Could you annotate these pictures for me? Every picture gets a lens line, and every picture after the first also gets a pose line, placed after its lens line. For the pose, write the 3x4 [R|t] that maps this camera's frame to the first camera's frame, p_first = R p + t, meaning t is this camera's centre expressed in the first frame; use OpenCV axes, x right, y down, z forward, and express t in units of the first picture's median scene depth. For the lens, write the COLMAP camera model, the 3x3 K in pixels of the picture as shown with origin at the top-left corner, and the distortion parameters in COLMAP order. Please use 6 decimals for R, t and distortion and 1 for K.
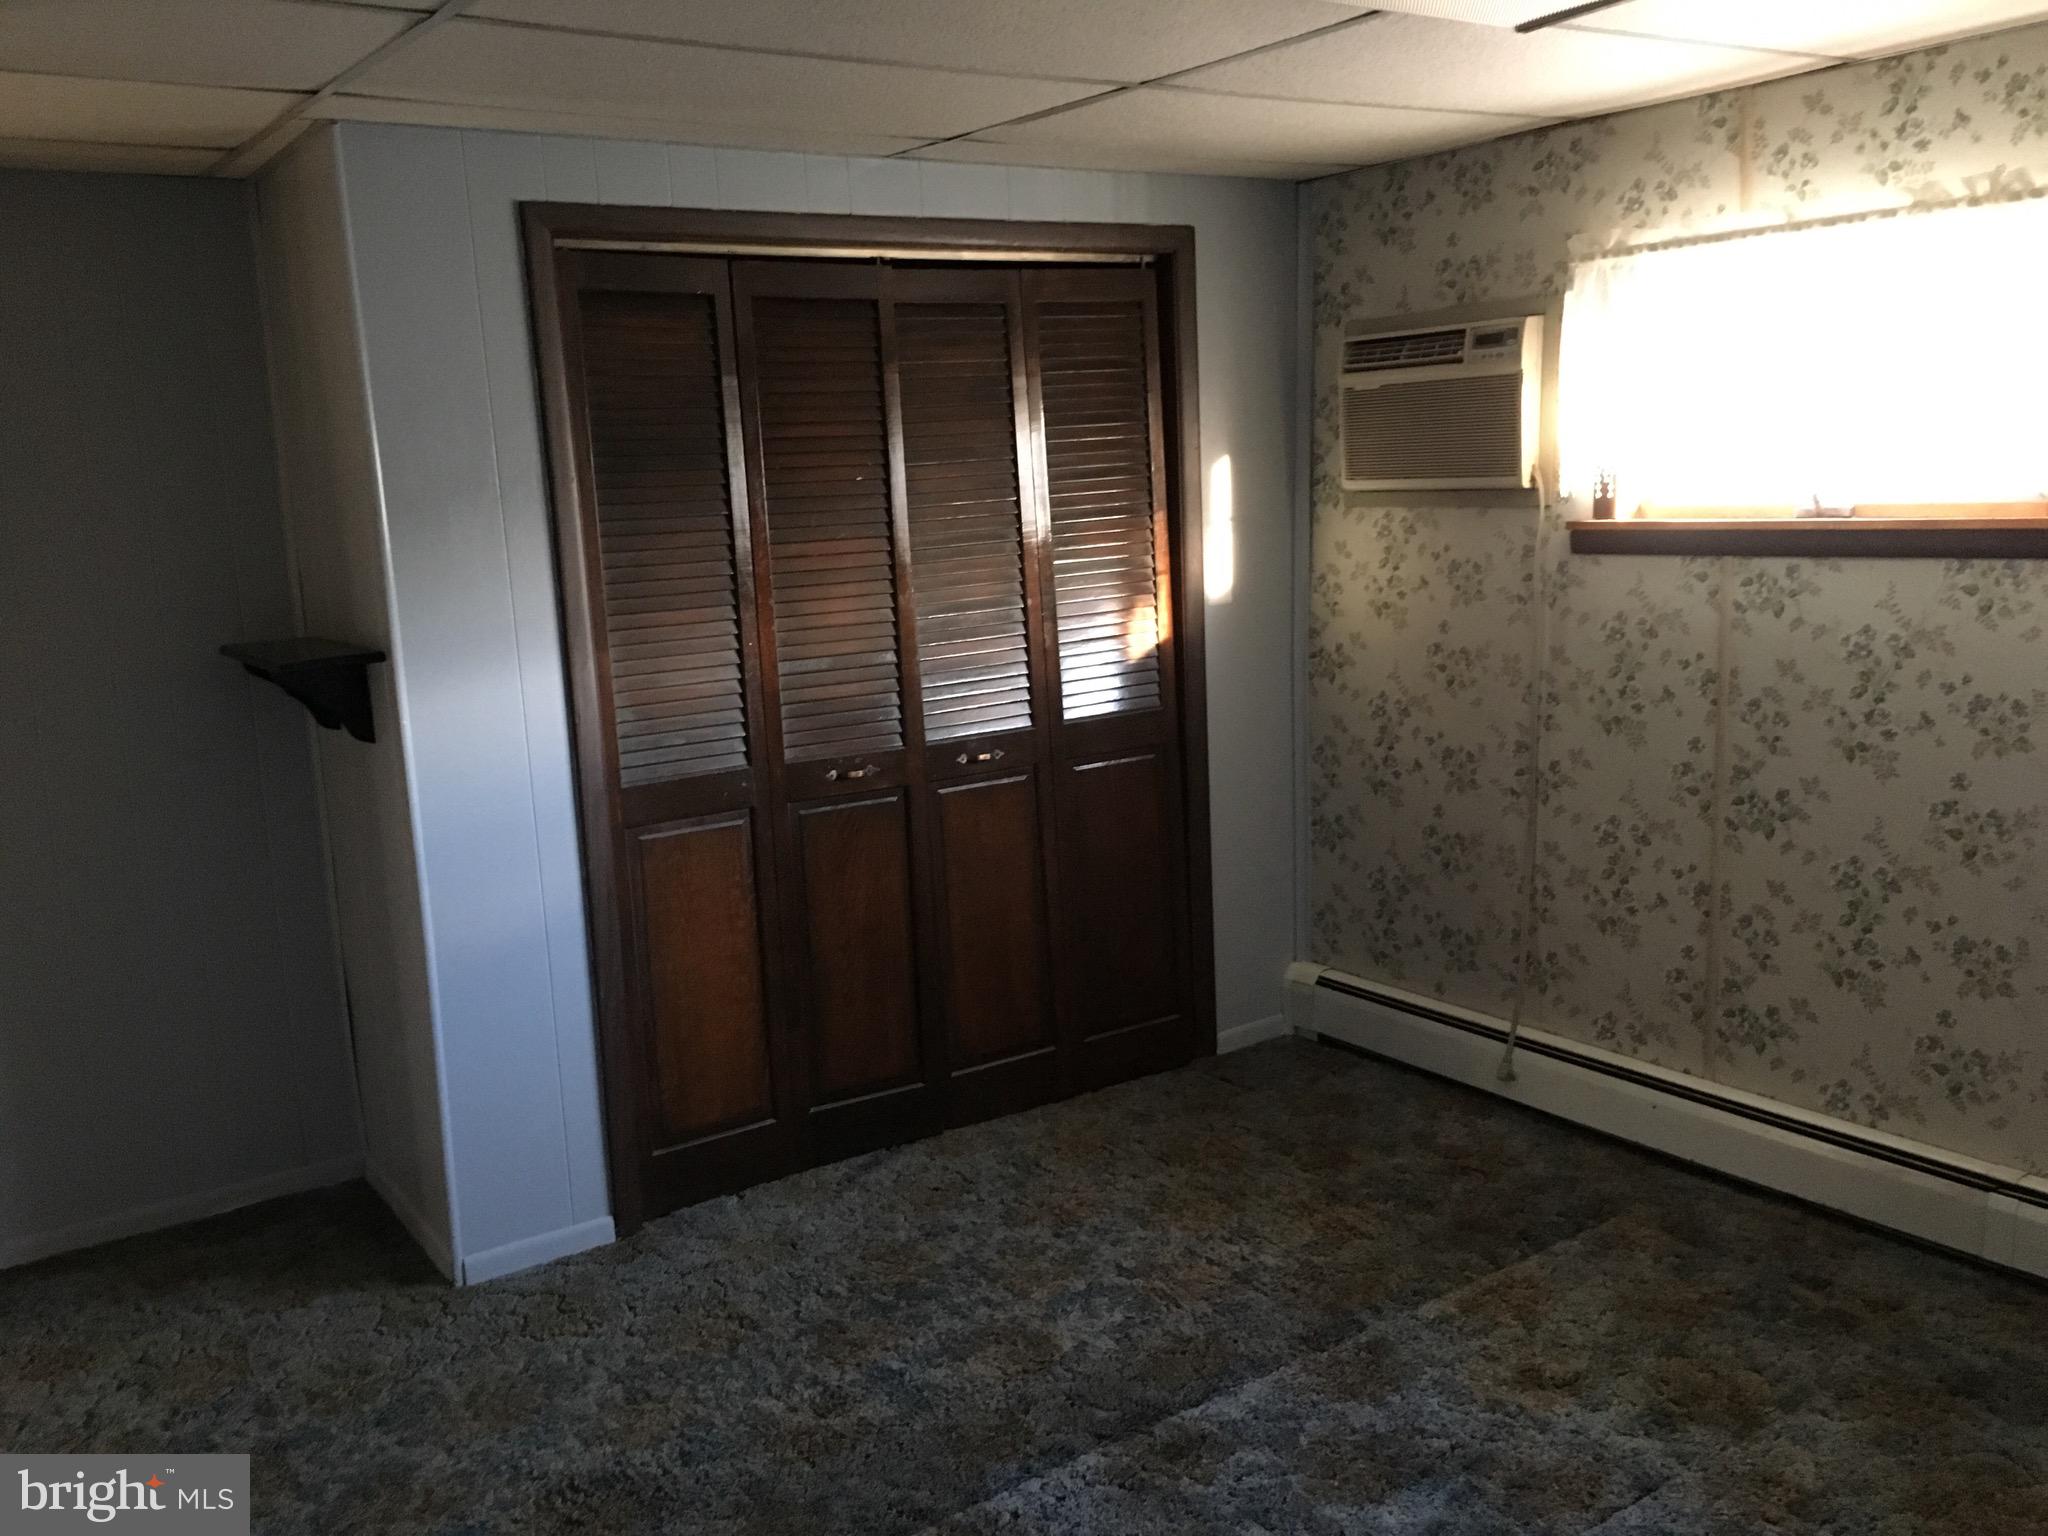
lens RADIAL K [[1728.0, 0, 1028.0], [0, 1728.0, 779.2], [0, 0, 1]] dist [0.004868, -0.002685]
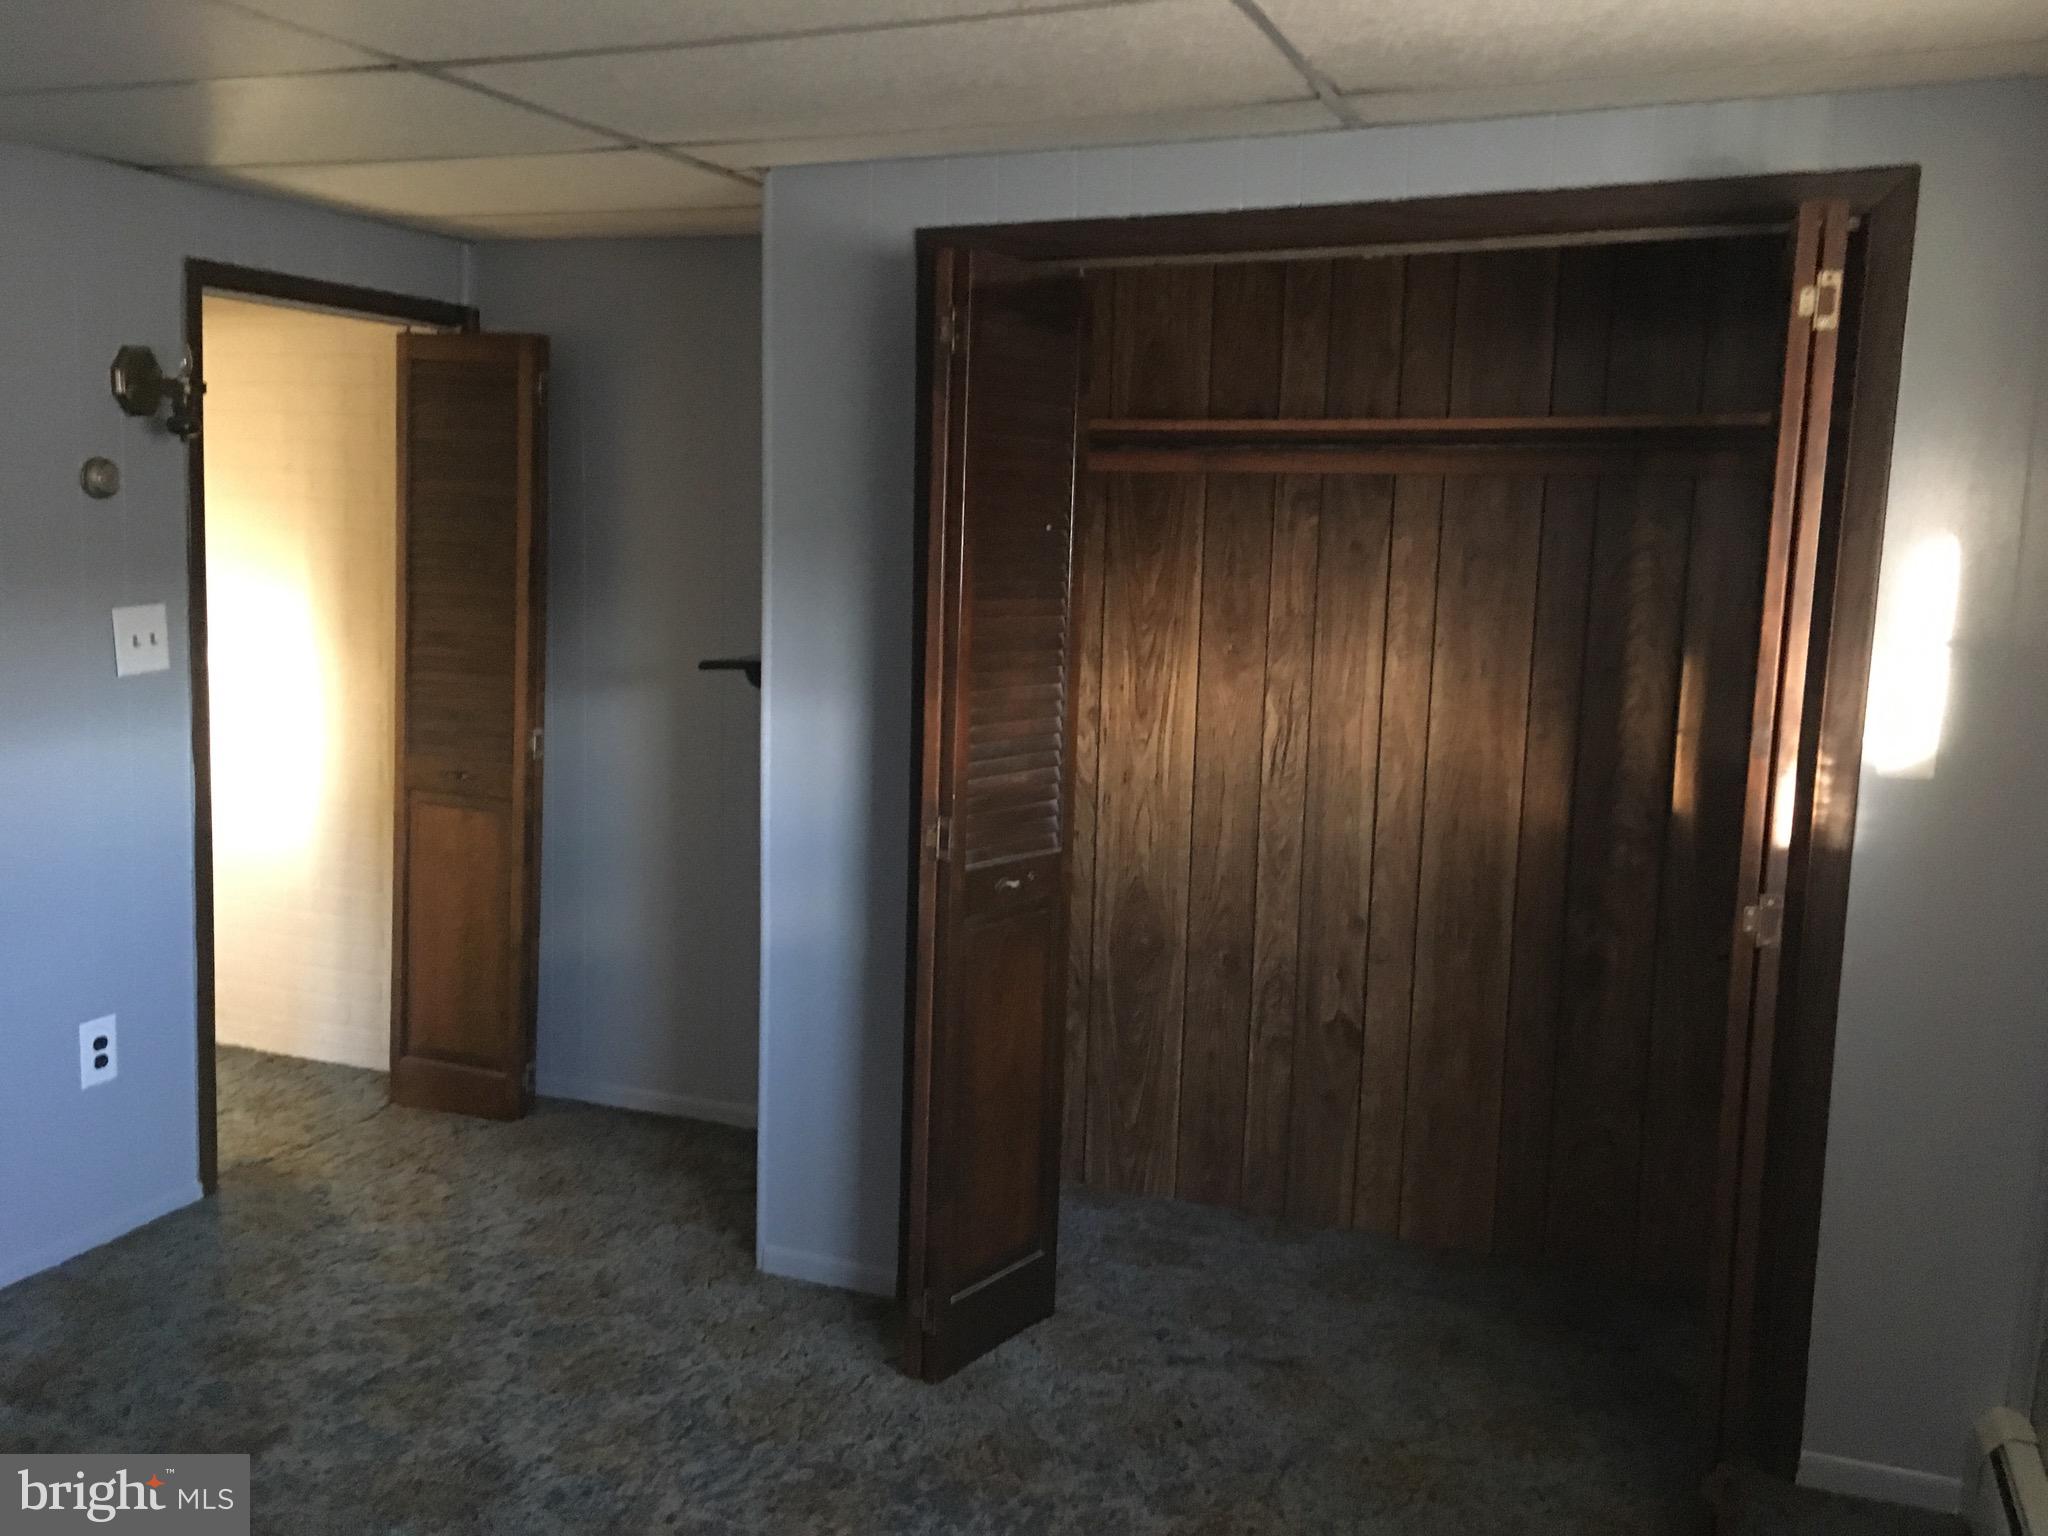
lens RADIAL K [[1744.4, 0, 1024.0], [0, 1744.4, 768.0], [0, 0, 1]] dist [0.097834, -0.137410]
pose [[0.539134, 0.176627, -0.823491, 0.331315], [-0.192052, 0.977784, 0.083986, -0.070852], [0.820031, 0.112873, 0.561079, 0.283514]]
